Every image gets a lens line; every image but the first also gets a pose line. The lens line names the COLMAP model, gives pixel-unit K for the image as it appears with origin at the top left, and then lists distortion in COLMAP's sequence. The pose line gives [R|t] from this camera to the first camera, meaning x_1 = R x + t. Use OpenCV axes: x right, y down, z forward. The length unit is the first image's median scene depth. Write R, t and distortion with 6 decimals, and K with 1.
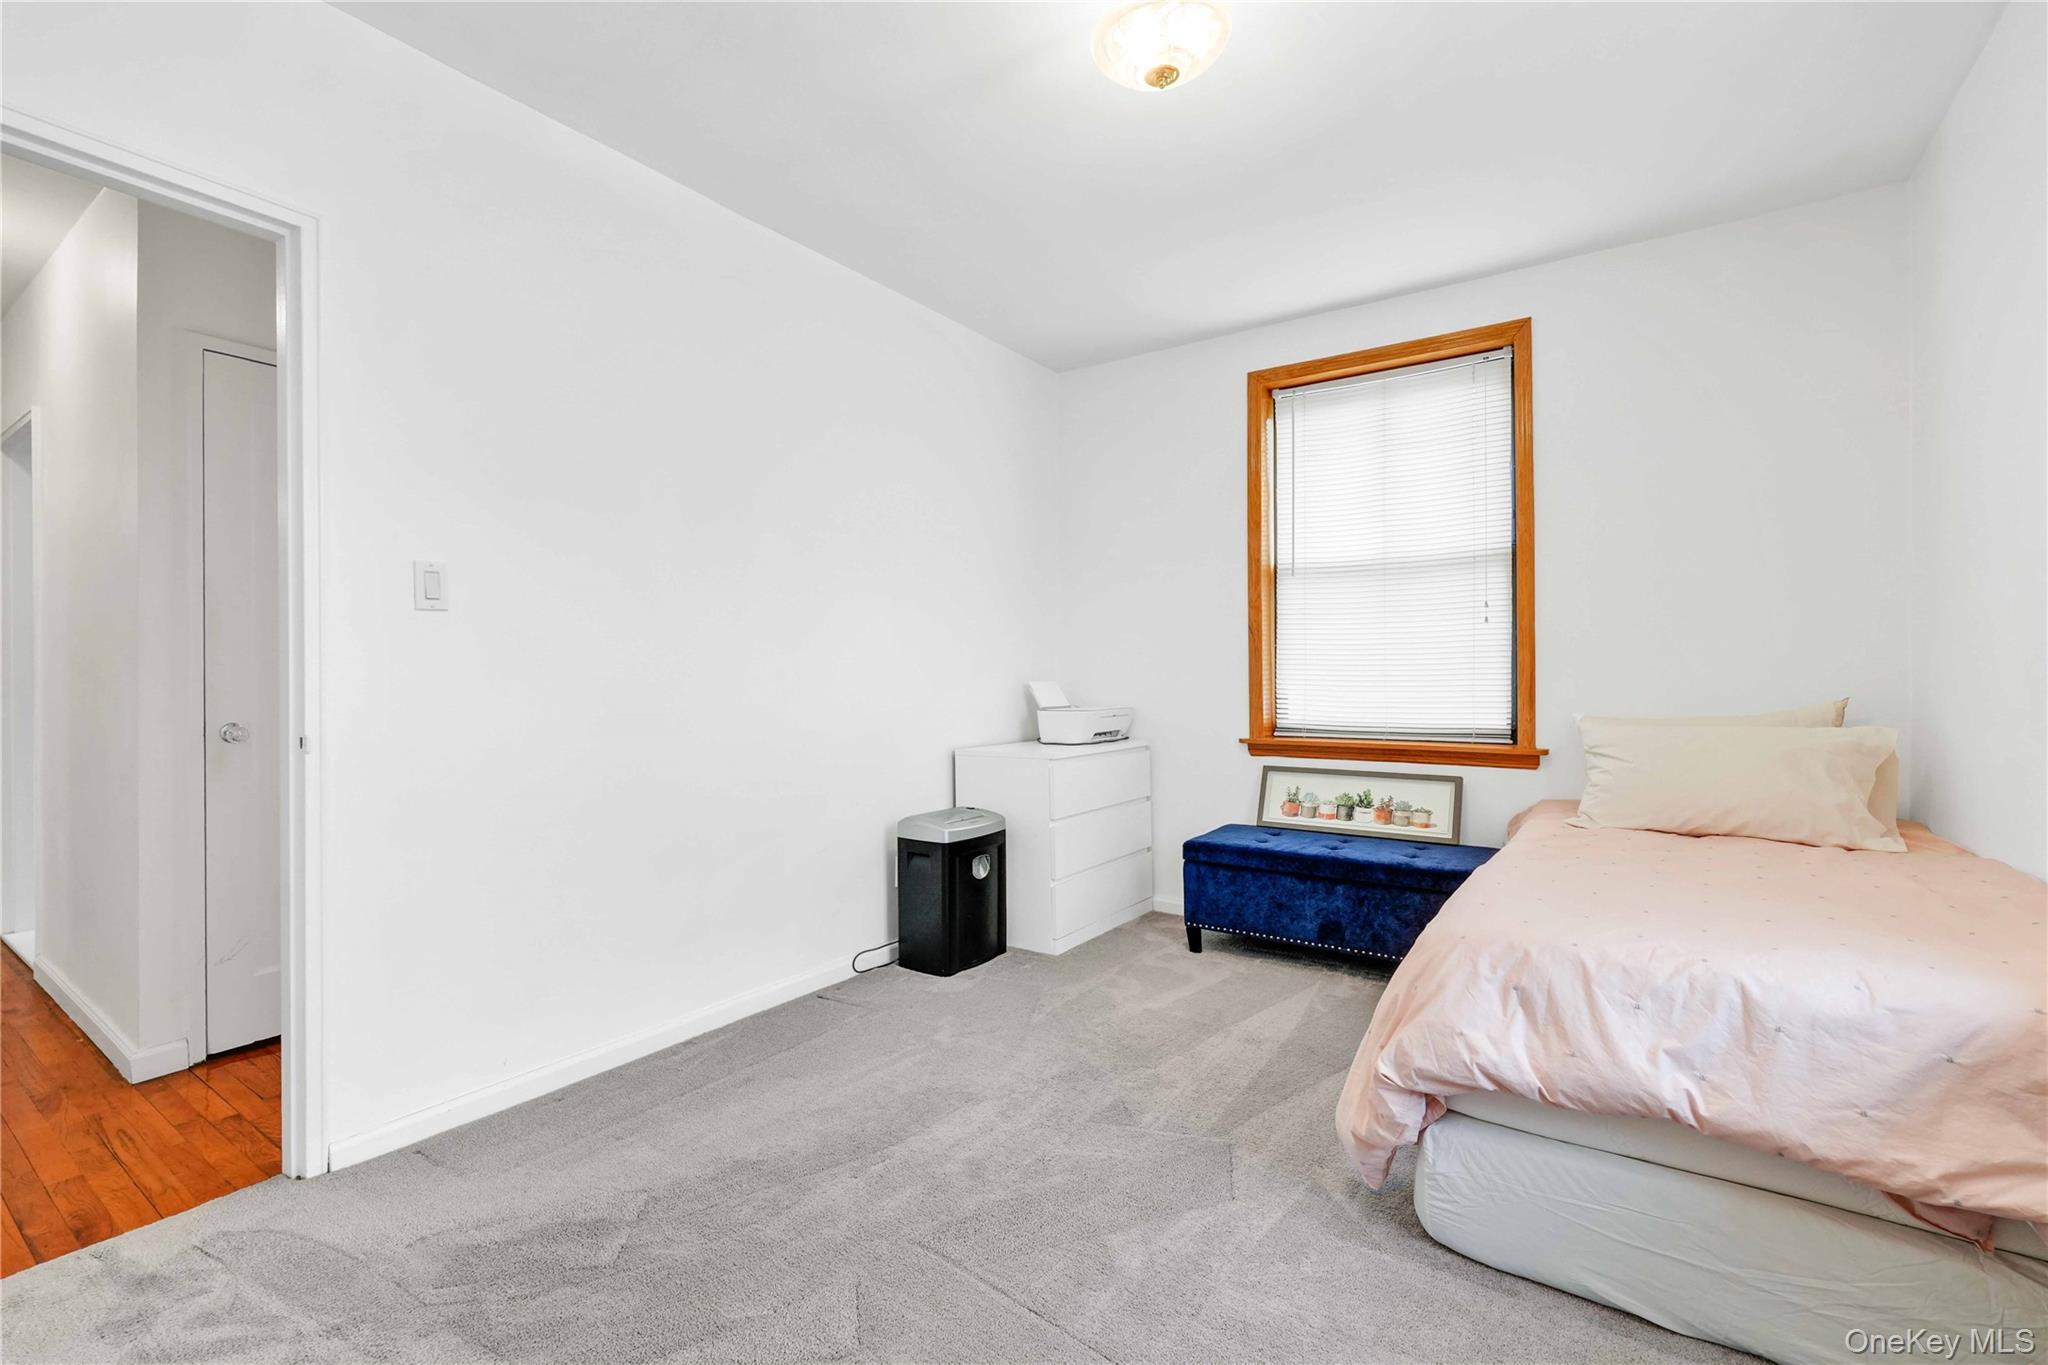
lens RADIAL K [[906.4, 0, 1021.2], [0, 906.4, 684.0], [0, 0, 1]] dist [0.006091, 0.004142]
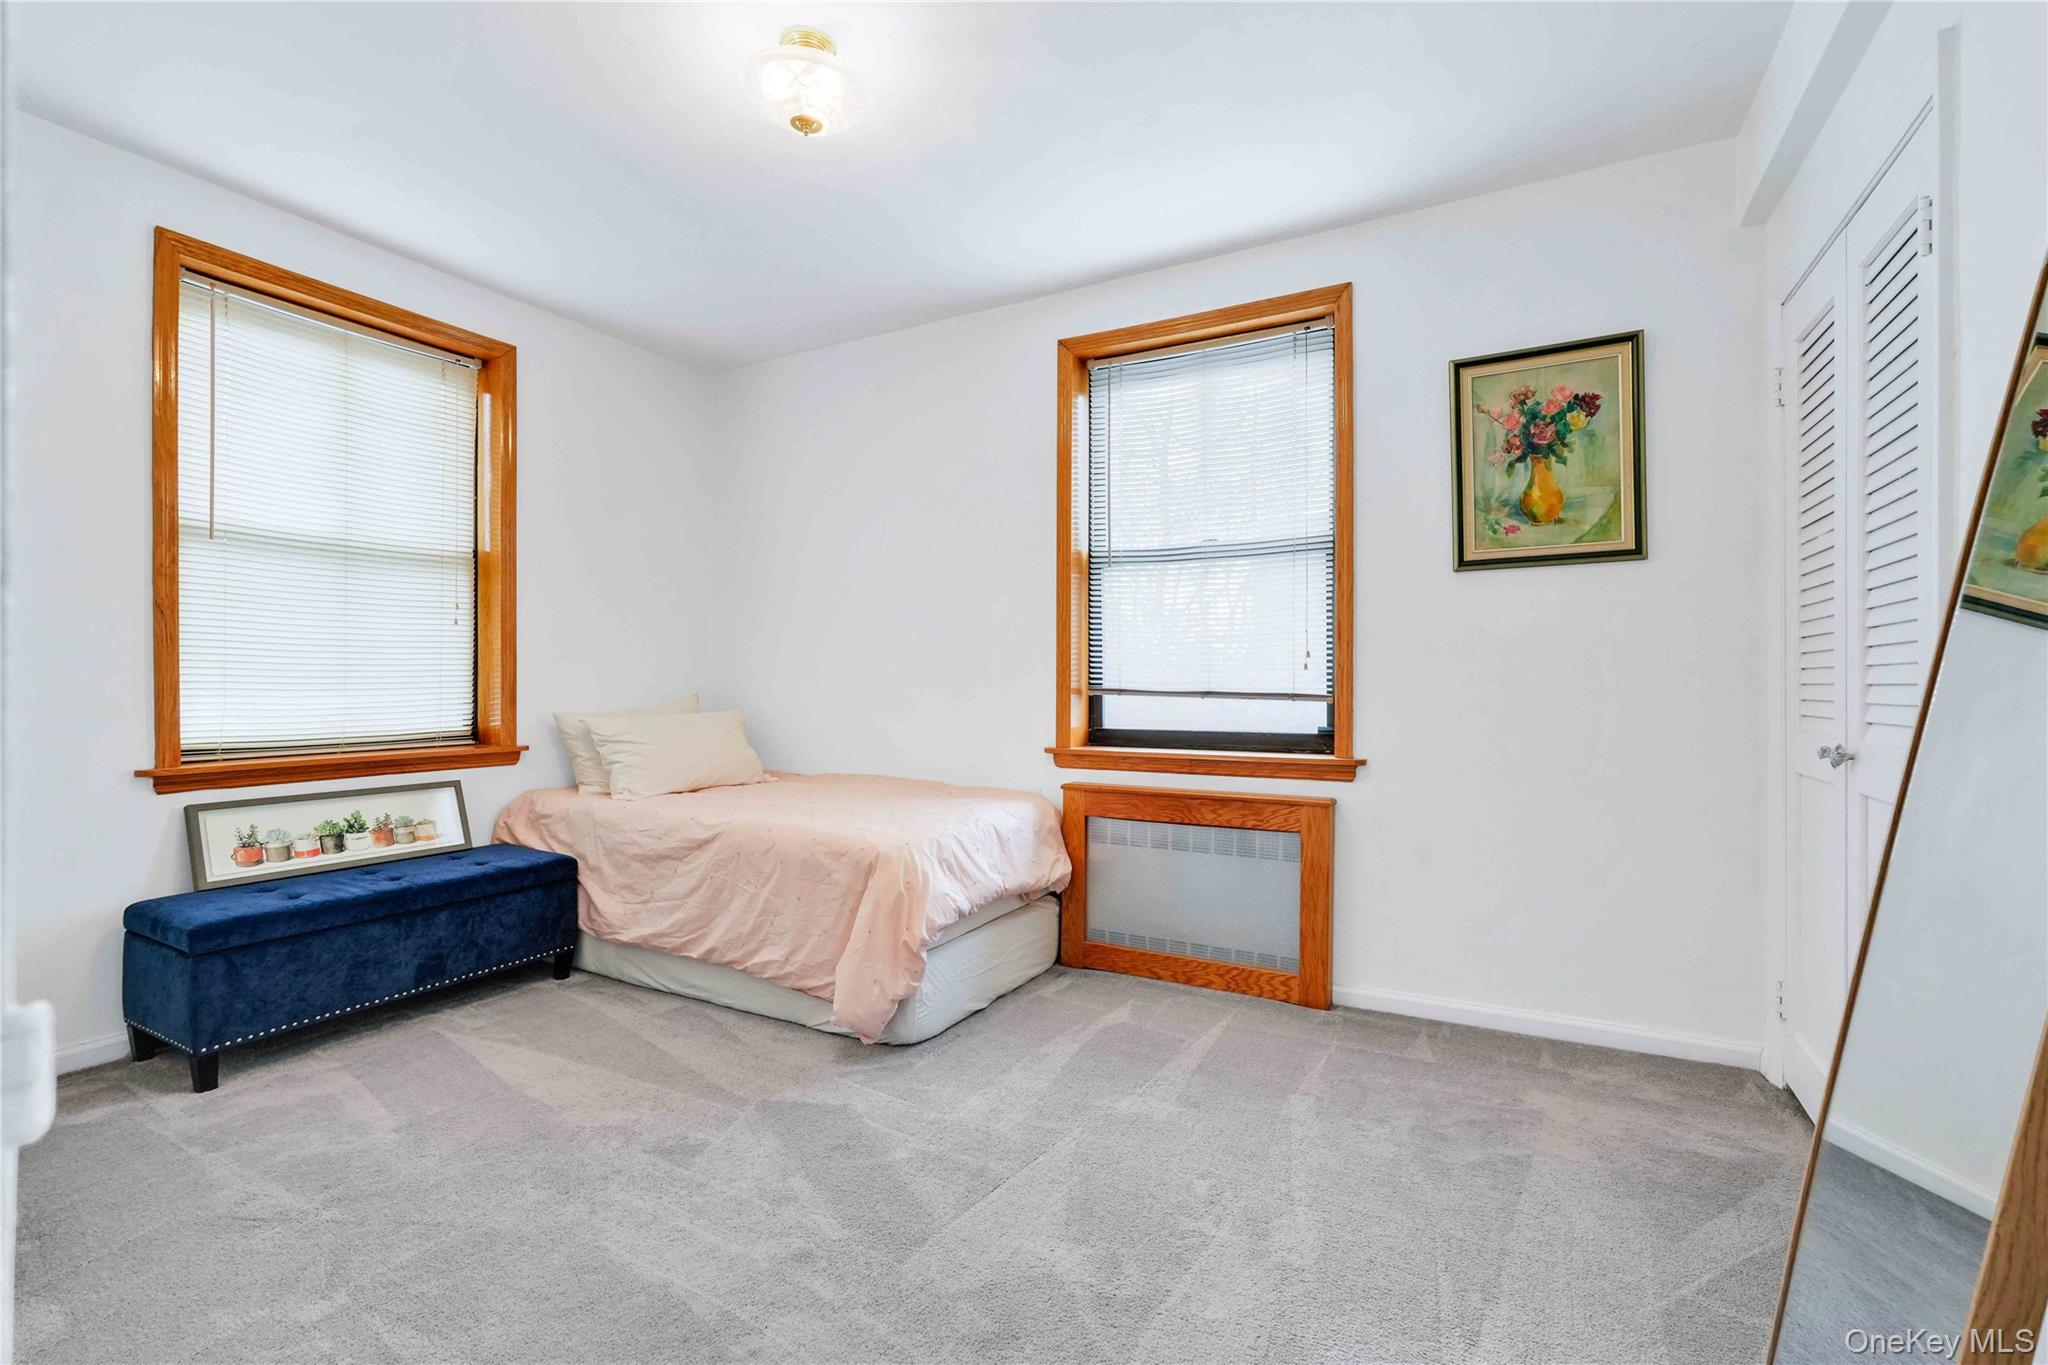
lens RADIAL K [[906.4, 0, 1021.9], [0, 906.4, 680.9], [0, 0, 1]] dist [0.006091, 0.004142]
pose [[-0.086453, 0.003052, 0.996251, -0.536746], [0.009965, 0.999948, -0.002199, 0.003010], [-0.996206, 0.009738, -0.086479, 0.468061]]
